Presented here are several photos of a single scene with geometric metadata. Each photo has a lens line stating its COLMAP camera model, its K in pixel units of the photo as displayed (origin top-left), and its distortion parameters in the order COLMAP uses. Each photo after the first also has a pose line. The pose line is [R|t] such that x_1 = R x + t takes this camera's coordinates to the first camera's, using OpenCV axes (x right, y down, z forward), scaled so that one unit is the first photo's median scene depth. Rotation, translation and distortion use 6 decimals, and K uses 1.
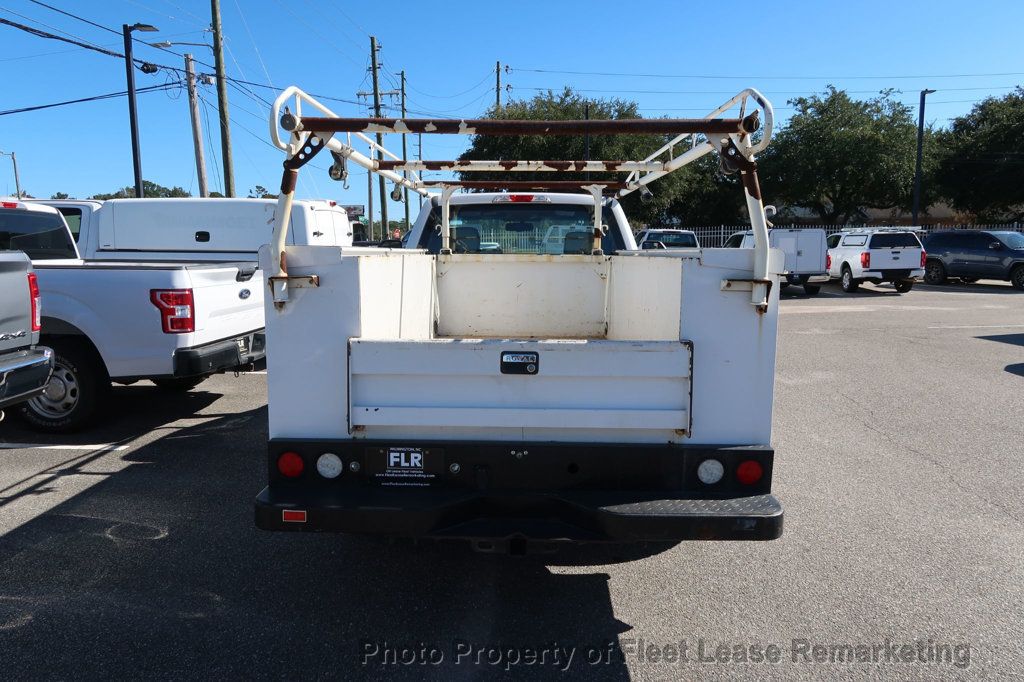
lens RADIAL K [[709.9, 0, 513.7], [0, 709.9, 339.4], [0, 0, 1]] dist [-0.031003, 0.014558]
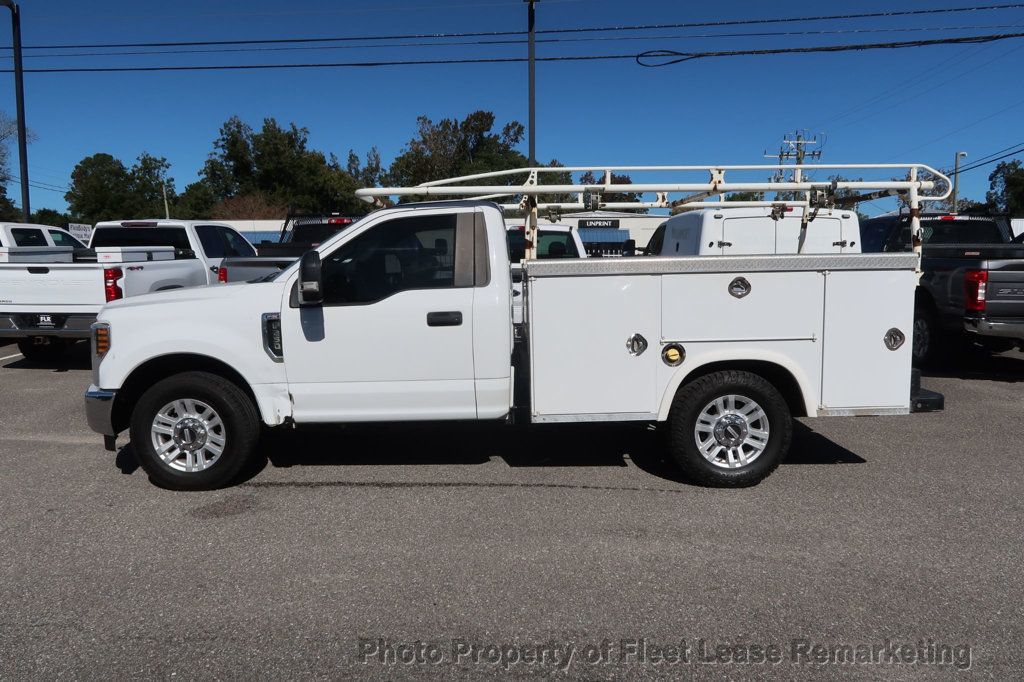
lens RADIAL K [[709.9, 0, 510.5], [0, 709.9, 345.2], [0, 0, 1]] dist [-0.031003, 0.014558]
pose [[-0.010407, 0.132315, -0.991153, 0.259526], [-0.136423, 0.981751, 0.132492, -0.040592], [0.990596, 0.136595, 0.007834, 0.288369]]
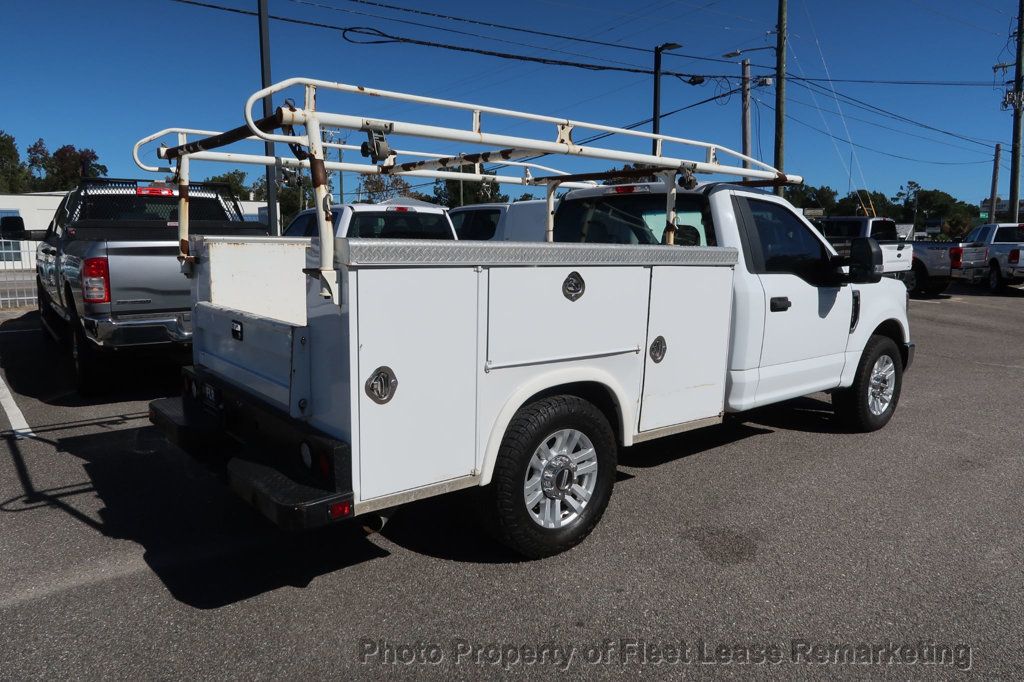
lens RADIAL K [[709.9, 0, 508.8], [0, 709.9, 341.9], [0, 0, 1]] dist [-0.031003, 0.014558]
pose [[0.650551, 0.115266, -0.750664, 0.153247], [-0.111685, 0.992189, 0.055562, -0.008206], [0.751205, 0.047692, 0.658343, 0.067589]]
